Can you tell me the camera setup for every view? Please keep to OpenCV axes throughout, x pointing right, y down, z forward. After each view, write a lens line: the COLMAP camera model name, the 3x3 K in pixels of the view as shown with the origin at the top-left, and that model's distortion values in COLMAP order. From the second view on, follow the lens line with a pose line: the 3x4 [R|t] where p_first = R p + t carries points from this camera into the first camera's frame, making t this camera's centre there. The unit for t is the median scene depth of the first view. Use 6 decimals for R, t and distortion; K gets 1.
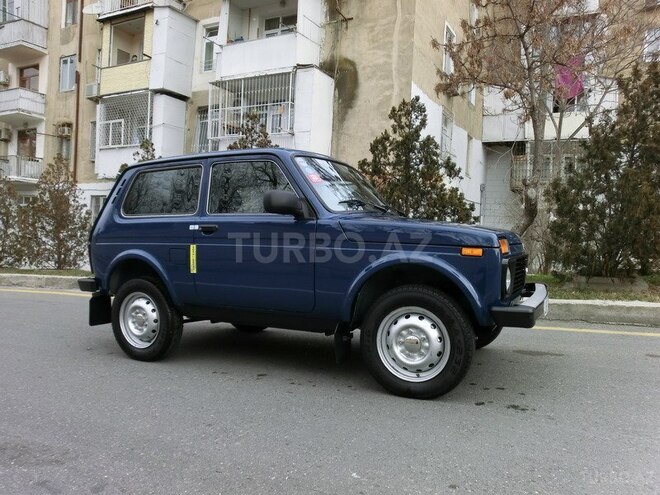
lens RADIAL K [[488.4, 0, 333.9], [0, 488.4, 248.2], [0, 0, 1]] dist [-0.035872, 0.007402]
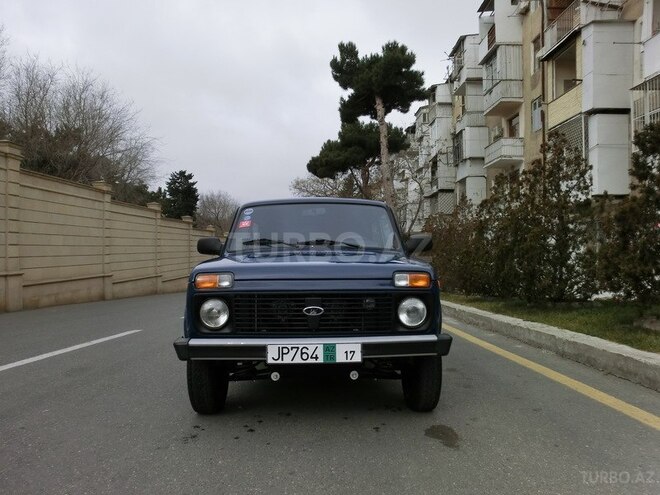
lens RADIAL K [[488.4, 0, 333.9], [0, 488.4, 248.2], [0, 0, 1]] dist [-0.035872, 0.007402]
pose [[0.465403, -0.037590, -0.884300, 0.220026], [-0.010948, 0.998777, -0.048218, -0.005610], [0.885031, 0.032122, 0.464422, 0.114768]]
